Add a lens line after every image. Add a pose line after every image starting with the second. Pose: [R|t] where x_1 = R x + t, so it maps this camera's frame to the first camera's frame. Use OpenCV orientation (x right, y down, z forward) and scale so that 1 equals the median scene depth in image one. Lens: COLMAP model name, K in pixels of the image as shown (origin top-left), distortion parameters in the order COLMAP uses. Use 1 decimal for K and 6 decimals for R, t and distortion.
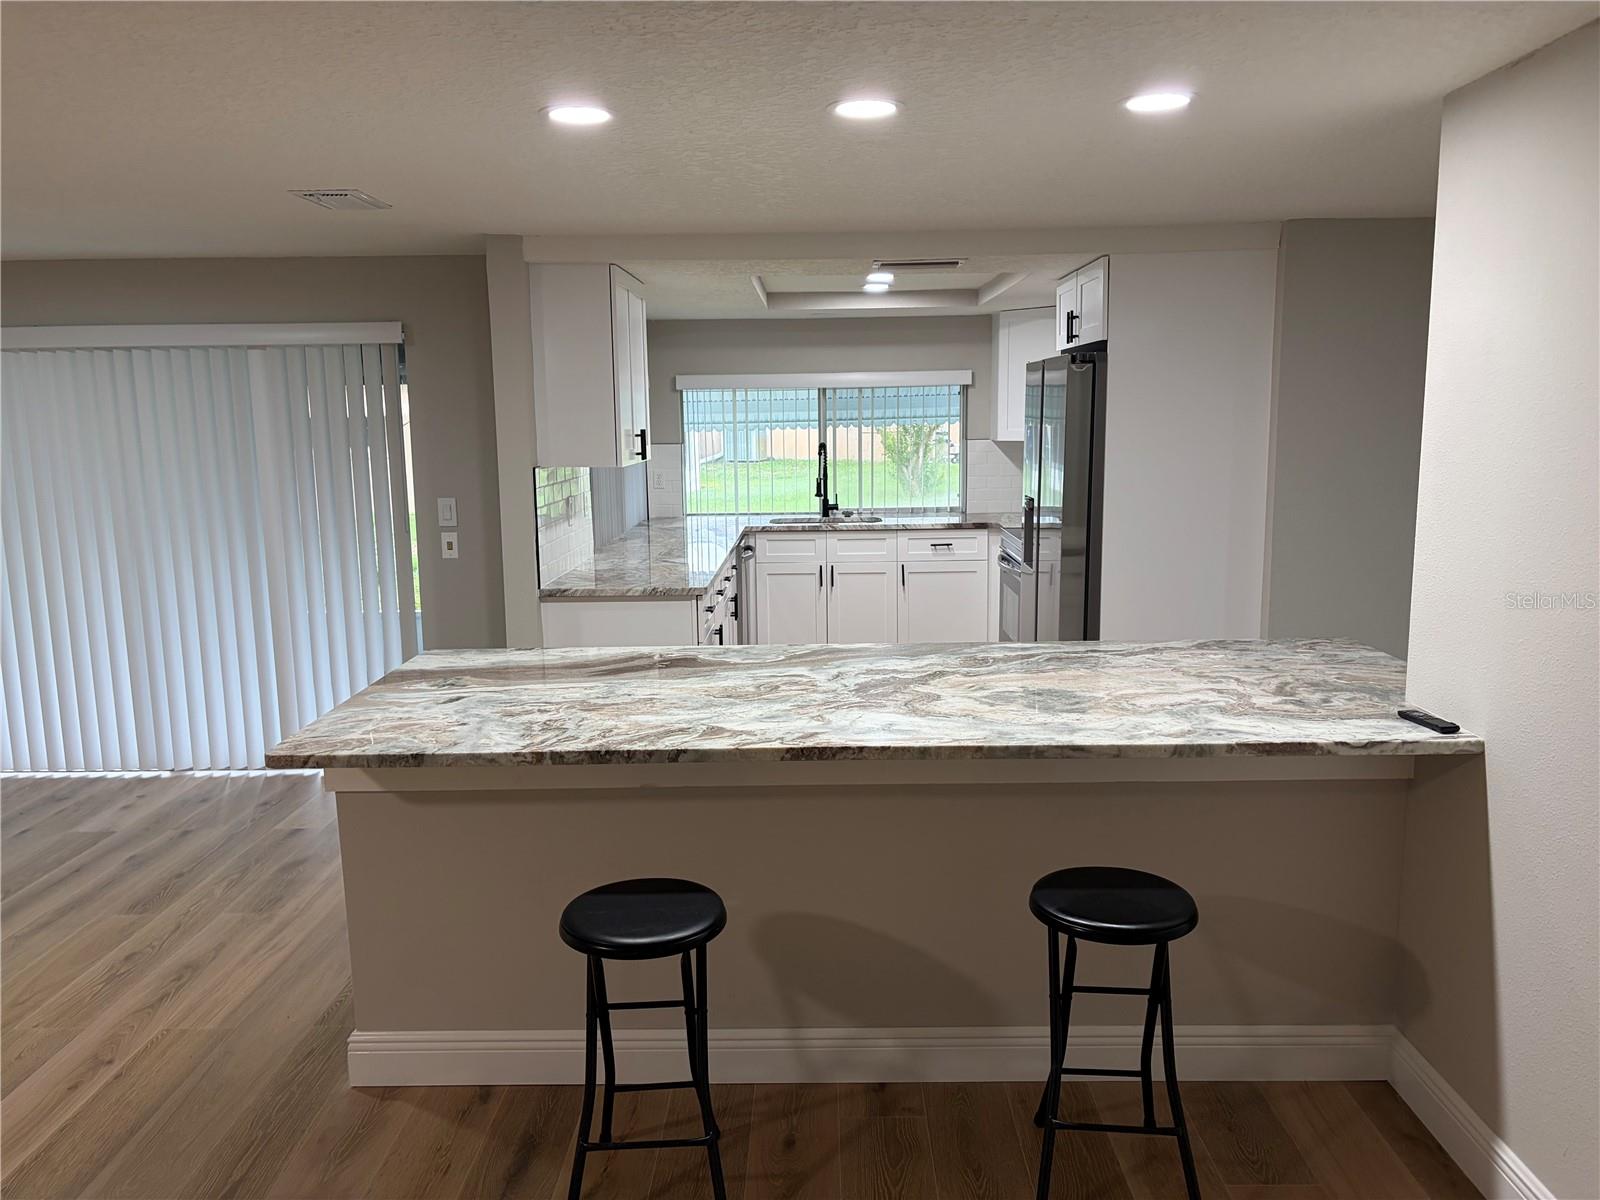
lens RADIAL K [[1204.5, 0, 806.1], [0, 1204.5, 591.7], [0, 0, 1]] dist [0.061599, -0.069349]
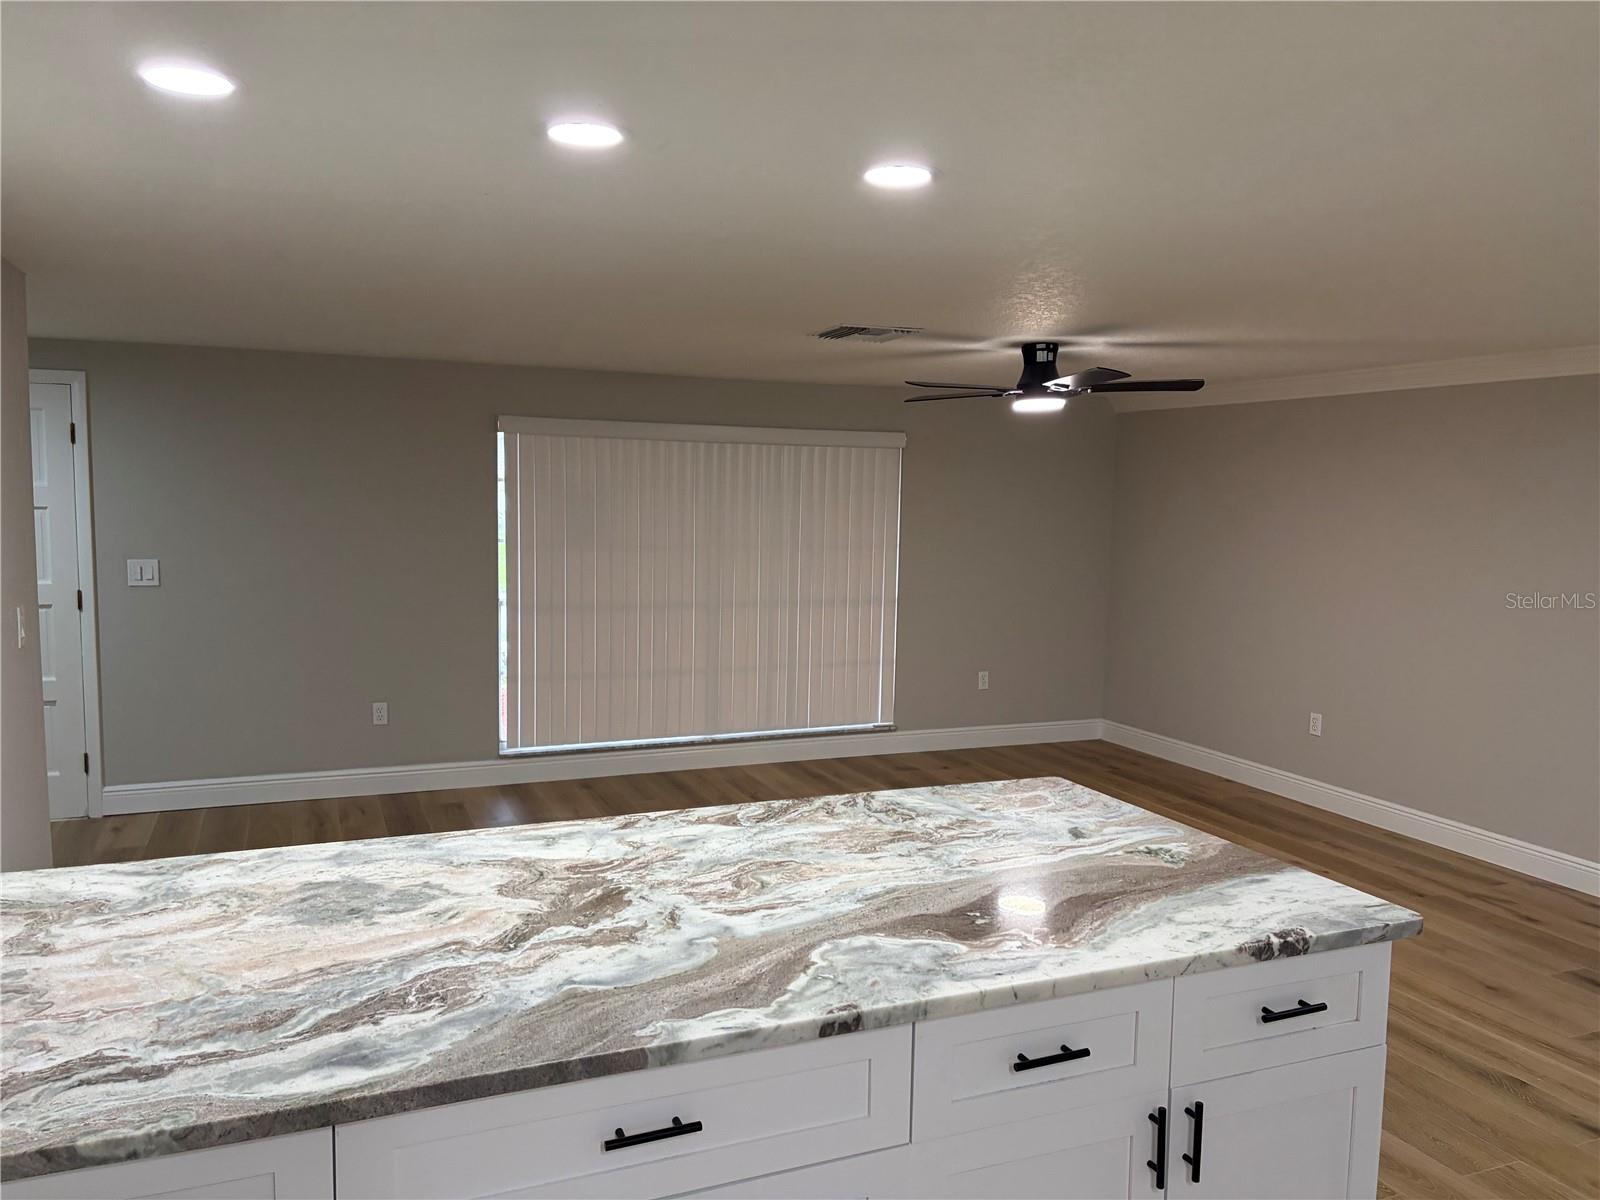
lens RADIAL K [[1204.5, 0, 802.6], [0, 1204.5, 602.4], [0, 0, 1]] dist [0.061599, -0.069349]
pose [[-0.917534, 0.035974, -0.396026, 0.205363], [-0.064560, 0.969212, 0.237615, -0.241067], [0.392381, 0.243587, -0.886962, 1.518972]]
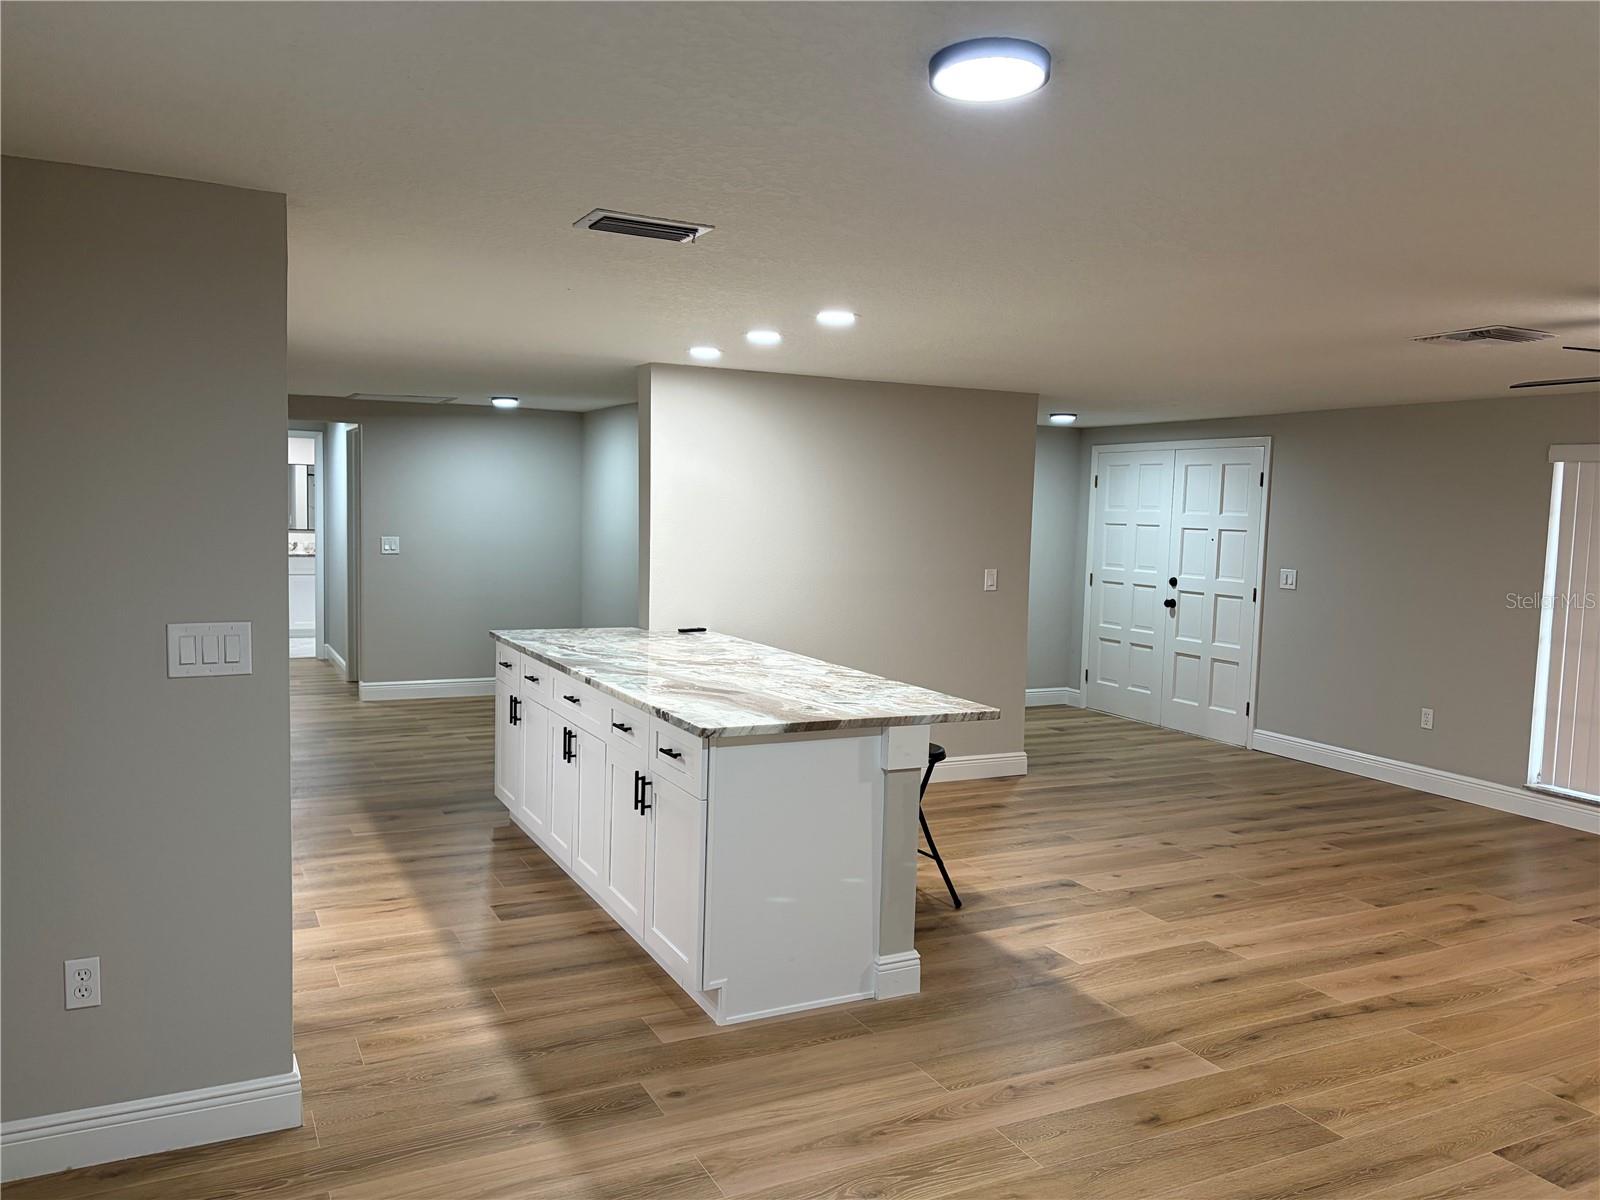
lens RADIAL K [[1204.5, 0, 800.6], [0, 1204.5, 613.1], [0, 0, 1]] dist [0.061599, -0.069349]
pose [[-0.463203, -0.076664, 0.882930, -1.341985], [0.115269, 0.982578, 0.145789, -0.197364], [-0.878724, 0.169305, -0.446296, 1.504614]]
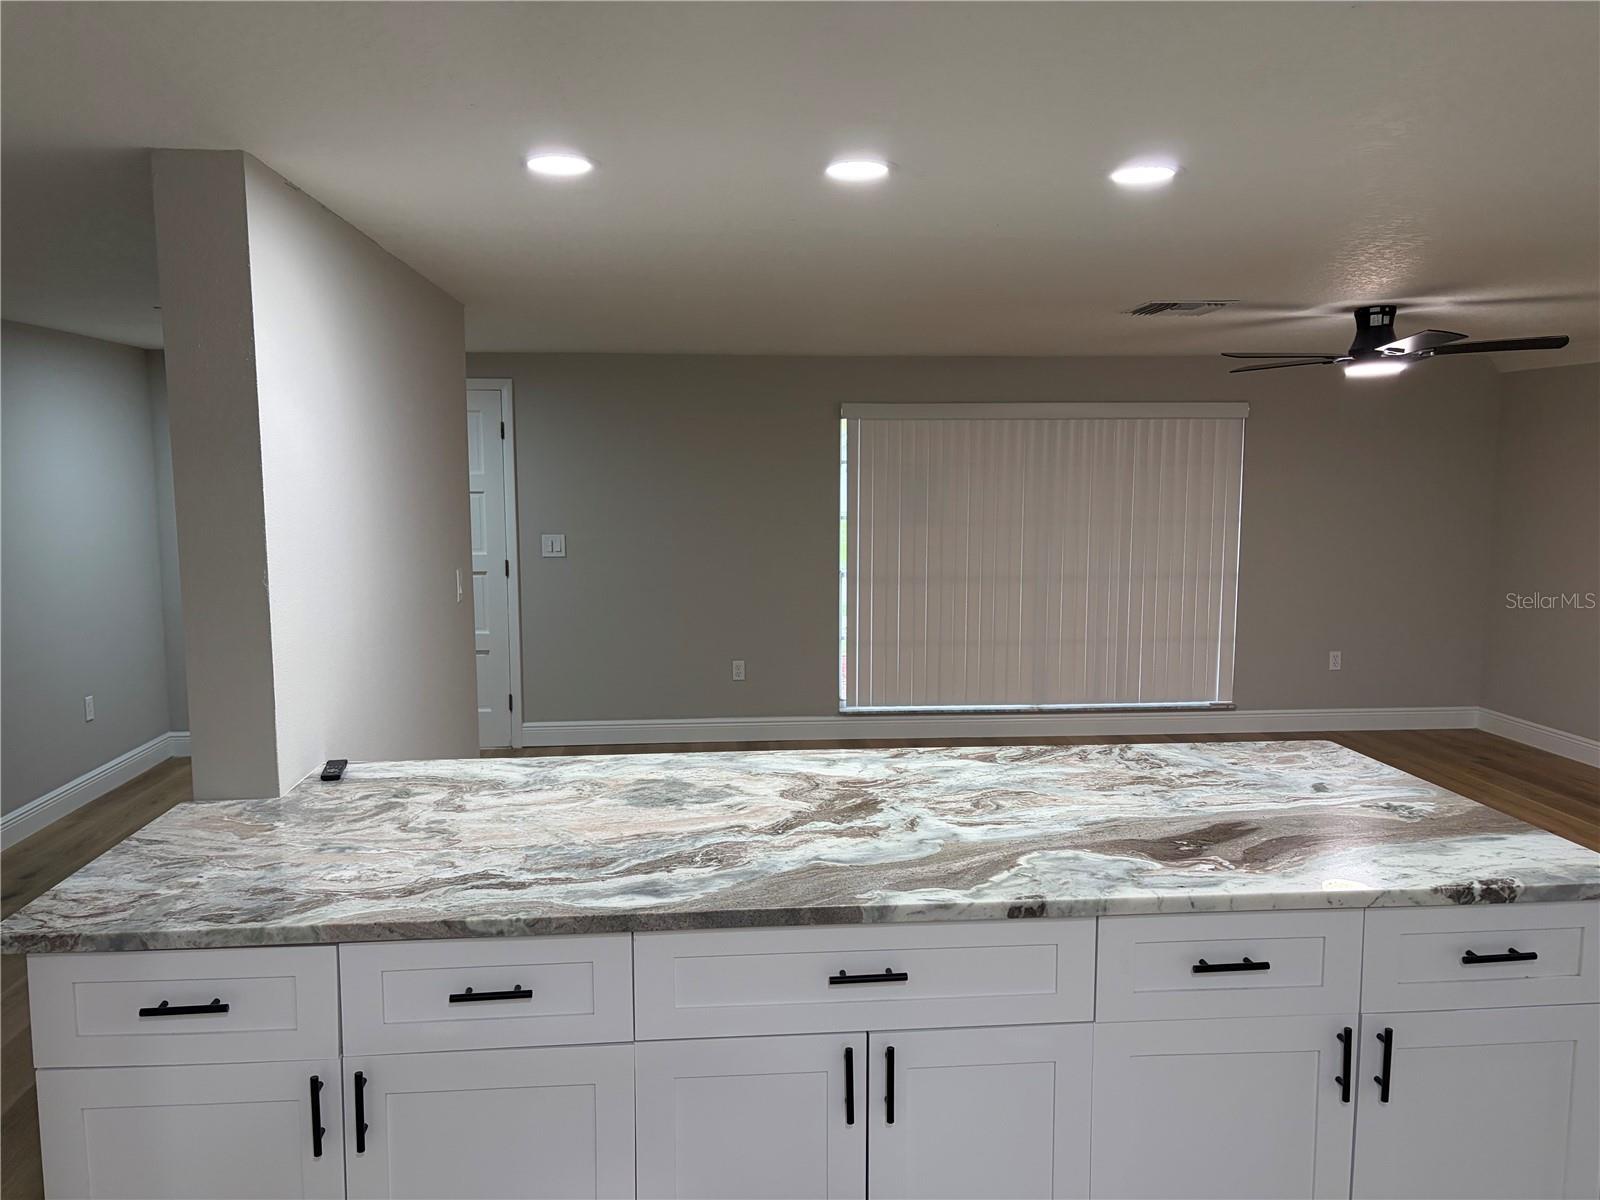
lens RADIAL K [[1204.5, 0, 794.3], [0, 1204.5, 597.9], [0, 0, 1]] dist [0.061599, -0.069349]
pose [[-0.995102, 0.027370, -0.094988, 0.165304], [0.001706, 0.965516, 0.260337, -0.260138], [0.098838, 0.258900, -0.960834, 1.652319]]
